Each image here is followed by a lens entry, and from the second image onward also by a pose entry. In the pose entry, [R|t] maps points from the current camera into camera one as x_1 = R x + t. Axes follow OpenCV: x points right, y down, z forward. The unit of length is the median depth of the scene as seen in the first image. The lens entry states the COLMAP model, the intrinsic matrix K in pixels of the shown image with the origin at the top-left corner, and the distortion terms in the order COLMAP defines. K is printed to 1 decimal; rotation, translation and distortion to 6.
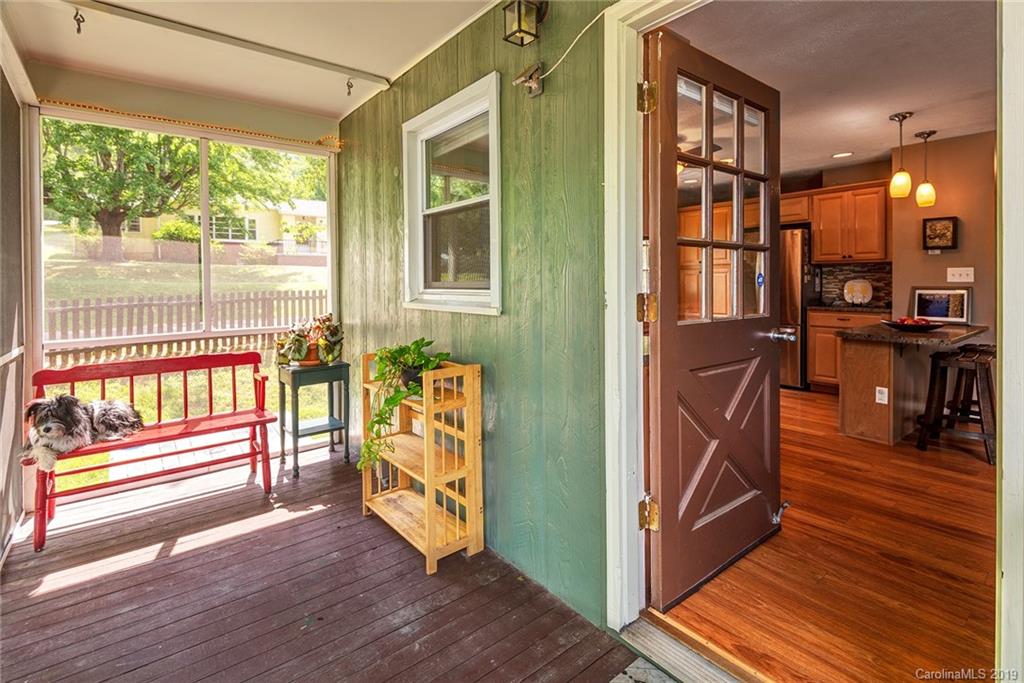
lens RADIAL K [[496.0, 0, 530.2], [0, 496.0, 278.5], [0, 0, 1]] dist [0.019575, -0.011709]
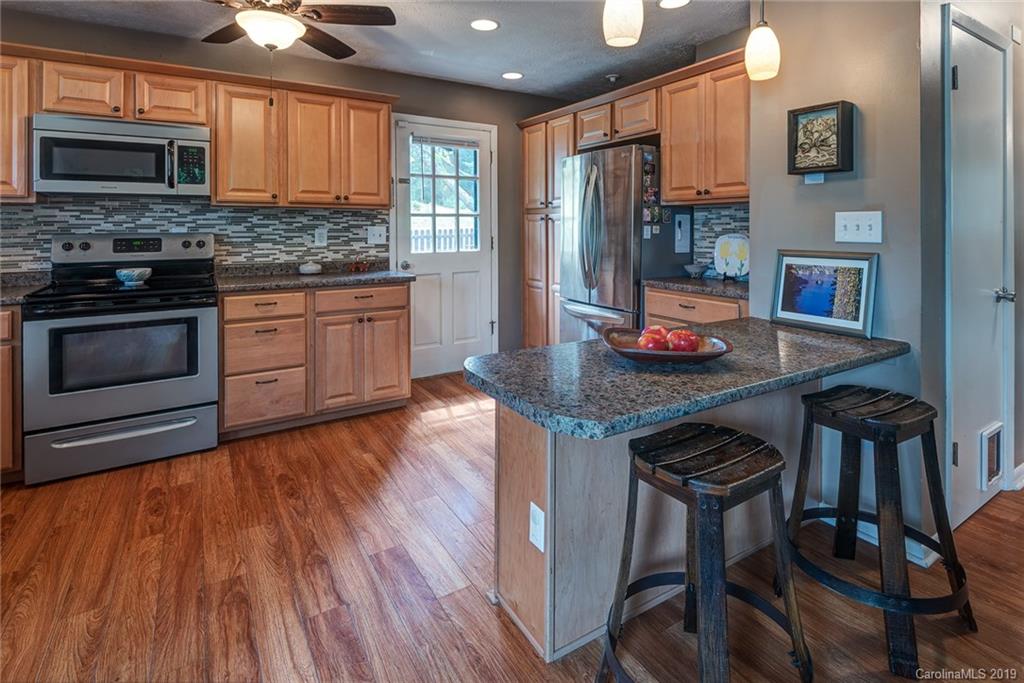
lens RADIAL K [[518.0, 0, 543.4], [0, 518.0, 229.1], [0, 0, 1]] dist [0.011421, -0.009357]
pose [[0.992221, 0.003624, -0.124437, 0.561832], [-0.002537, 0.999957, 0.008890, -0.007843], [0.124464, -0.008505, 0.992188, 0.432862]]
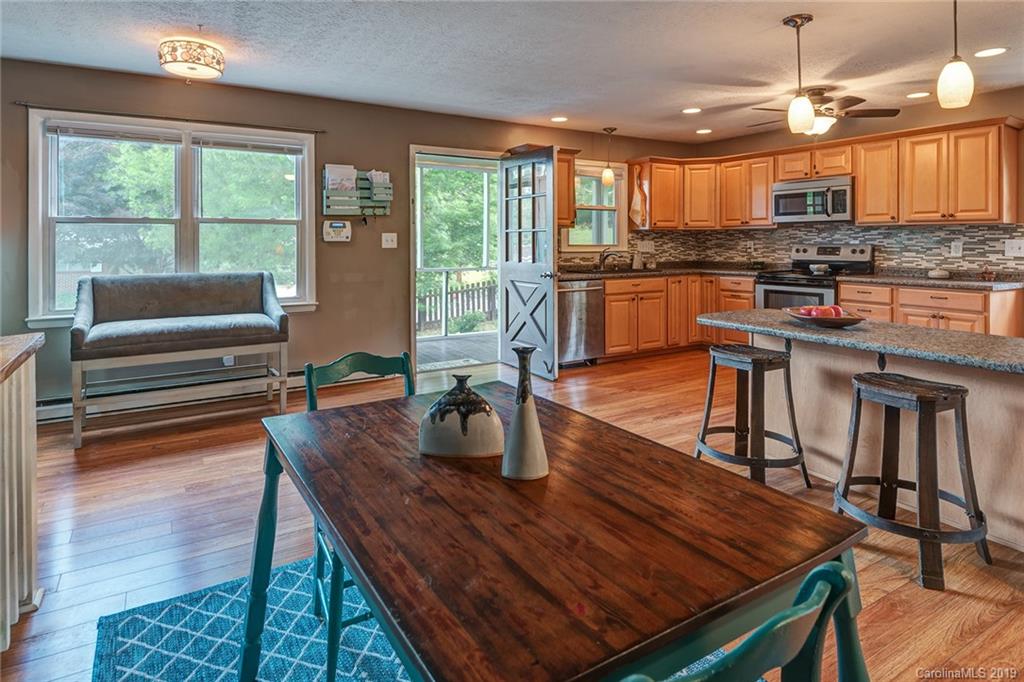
lens RADIAL K [[585.3, 0, 505.8], [0, 585.3, 243.3], [0, 0, 1]] dist [0.007321, -0.001179]
pose [[-0.176376, 0.009138, -0.984281, 1.277701], [0.007348, 0.999941, 0.007967, -0.011540], [0.984296, -0.005827, -0.176432, 0.568111]]
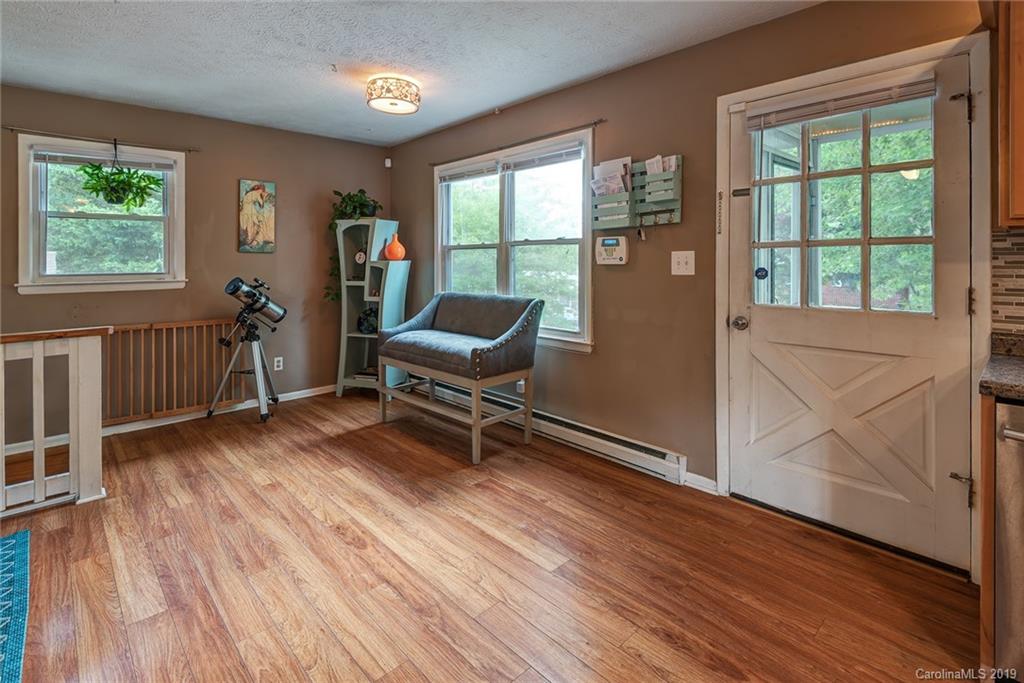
lens RADIAL K [[496.0, 0, 520.5], [0, 496.0, 258.8], [0, 0, 1]] dist [0.019575, -0.011709]
pose [[-0.999369, 0.010681, -0.033867, 0.455547], [0.010916, 0.999918, -0.006766, -0.012635], [0.033791, -0.007131, -0.999403, 0.734364]]
